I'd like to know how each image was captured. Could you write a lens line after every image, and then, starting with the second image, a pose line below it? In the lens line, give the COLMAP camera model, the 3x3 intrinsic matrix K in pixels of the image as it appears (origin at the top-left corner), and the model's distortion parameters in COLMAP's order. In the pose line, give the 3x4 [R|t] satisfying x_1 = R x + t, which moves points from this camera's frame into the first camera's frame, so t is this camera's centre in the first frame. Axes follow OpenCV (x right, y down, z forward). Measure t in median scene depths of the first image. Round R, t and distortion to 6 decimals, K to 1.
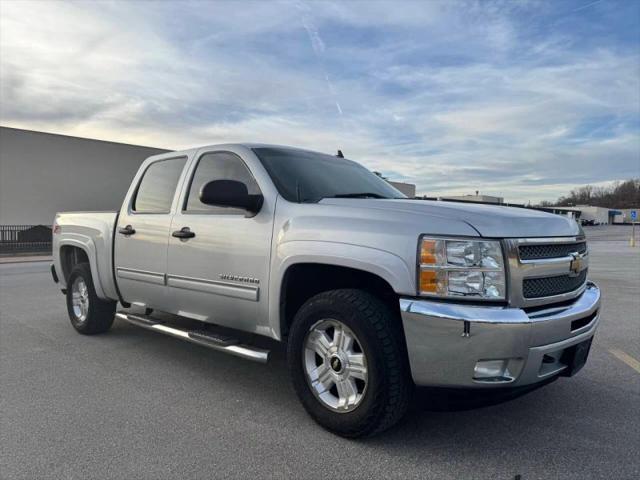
lens RADIAL K [[462.1, 0, 320.0], [0, 462.1, 240.0], [0, 0, 1]] dist [0.039831, -0.052494]
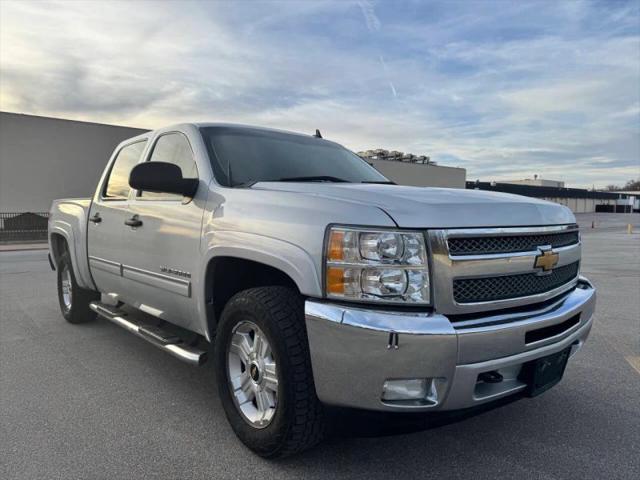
lens RADIAL K [[475.1, 0, 320.0], [0, 475.1, 240.0], [0, 0, 1]] dist [0.001682, 0.005660]
pose [[0.993655, 0.005719, -0.112322, 0.222318], [-0.002690, 0.999629, 0.027100, -0.004814], [0.112436, -0.026626, 0.993302, 0.115812]]
